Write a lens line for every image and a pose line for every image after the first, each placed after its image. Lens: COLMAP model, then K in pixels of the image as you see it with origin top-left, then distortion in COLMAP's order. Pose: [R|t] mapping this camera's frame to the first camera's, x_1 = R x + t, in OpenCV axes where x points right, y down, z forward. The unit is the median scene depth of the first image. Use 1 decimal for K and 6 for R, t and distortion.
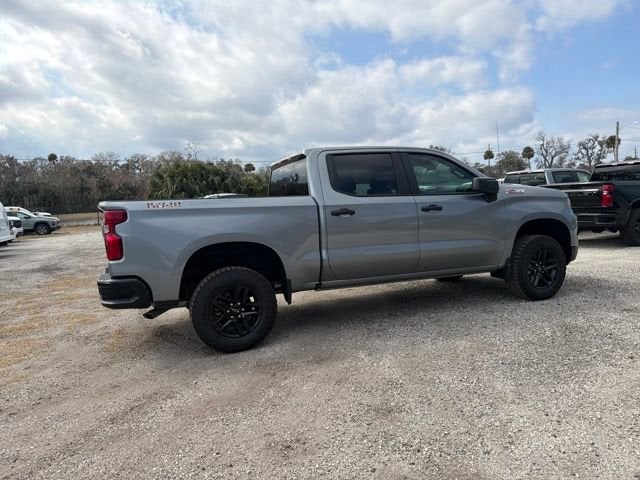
lens RADIAL K [[453.7, 0, 312.9], [0, 453.7, 231.7], [0, 0, 1]] dist [0.044558, -0.058169]
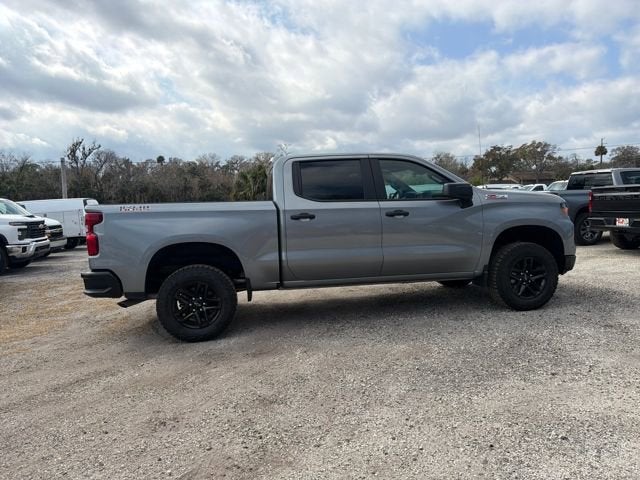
lens RADIAL K [[453.7, 0, 312.9], [0, 453.7, 231.7], [0, 0, 1]] dist [0.044558, -0.058169]
pose [[0.979805, 0.020210, -0.198931, 0.302974], [-0.019639, 0.999795, 0.004841, -0.013334], [0.198988, -0.000837, 0.980002, -0.029025]]
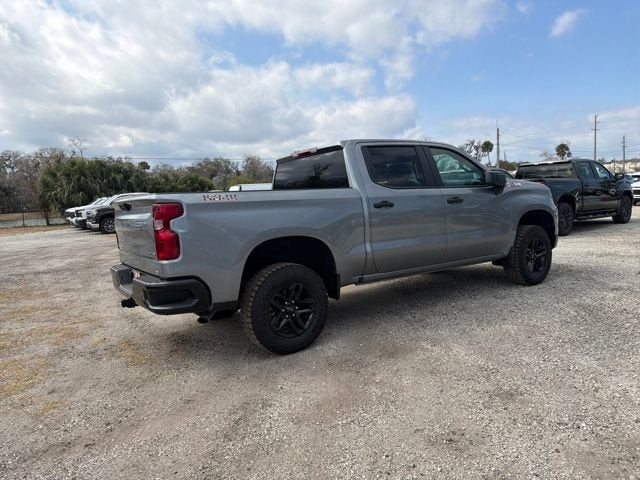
lens RADIAL K [[454.9, 0, 312.1], [0, 454.9, 229.3], [0, 0, 1]] dist [0.028843, -0.034743]
pose [[0.975388, -0.021315, 0.219462, -0.309025], [0.022802, 0.999731, -0.004245, 0.012100], [-0.219312, 0.009145, 0.975612, 0.064400]]
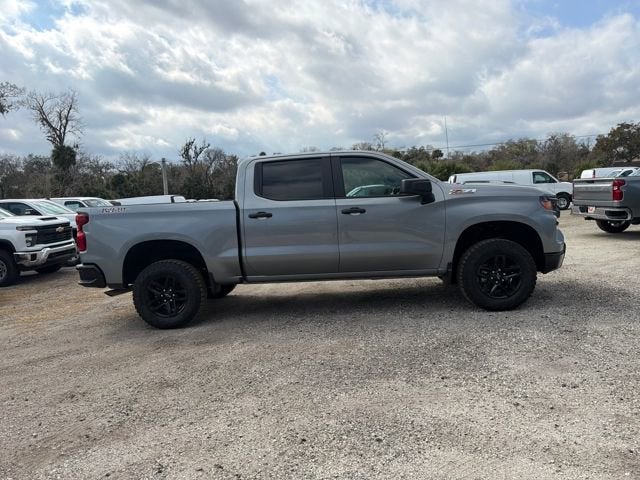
lens RADIAL K [[450.9, 0, 313.5], [0, 450.9, 240.1], [0, 0, 1]] dist [0.044939, -0.052411]
pose [[0.911851, 0.028256, -0.409549, 0.645812], [-0.009611, 0.998824, 0.047514, -0.035803], [0.410410, -0.039389, 0.911050, 0.045980]]
